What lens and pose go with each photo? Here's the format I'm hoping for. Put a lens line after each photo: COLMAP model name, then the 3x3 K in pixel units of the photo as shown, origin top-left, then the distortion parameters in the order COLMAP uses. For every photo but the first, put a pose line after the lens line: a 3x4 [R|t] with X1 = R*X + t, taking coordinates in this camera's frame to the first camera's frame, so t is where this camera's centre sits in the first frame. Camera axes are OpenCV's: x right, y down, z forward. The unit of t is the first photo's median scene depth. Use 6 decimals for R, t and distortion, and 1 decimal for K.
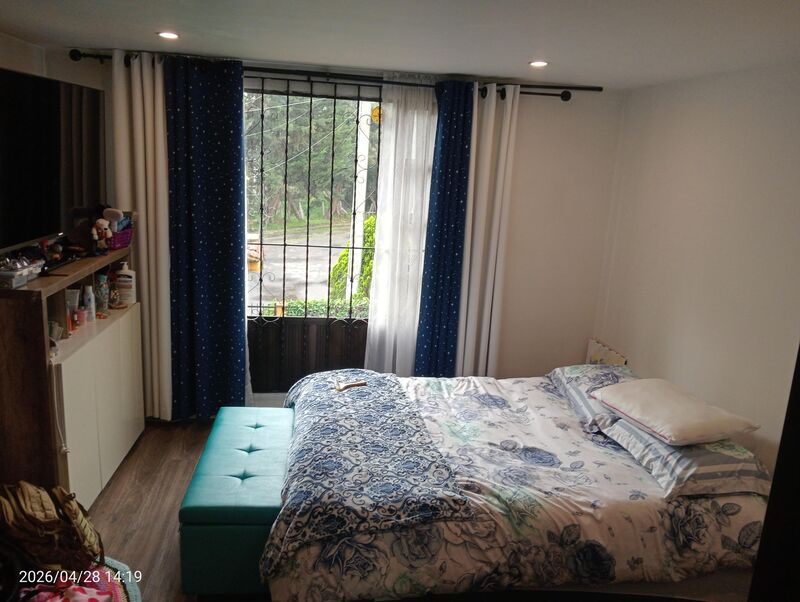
lens RADIAL K [[653.0, 0, 398.2], [0, 653.0, 306.0], [0, 0, 1]] dist [0.130965, -0.254150]
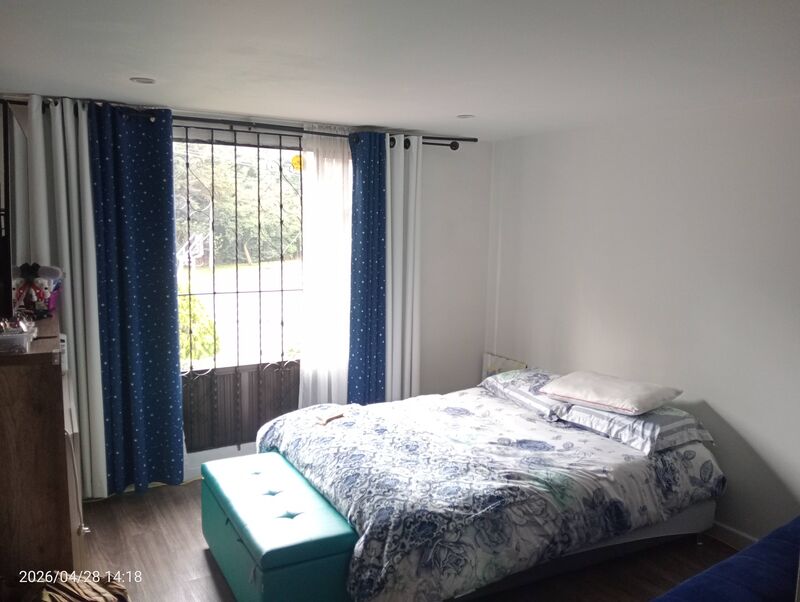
lens RADIAL K [[653.0, 0, 398.2], [0, 653.0, 306.0], [0, 0, 1]] dist [0.130965, -0.254150]
pose [[0.921286, -0.092983, 0.377606, -0.430799], [0.122587, 0.990928, -0.055080, 0.019783], [-0.369059, 0.097034, 0.924327, -0.008882]]
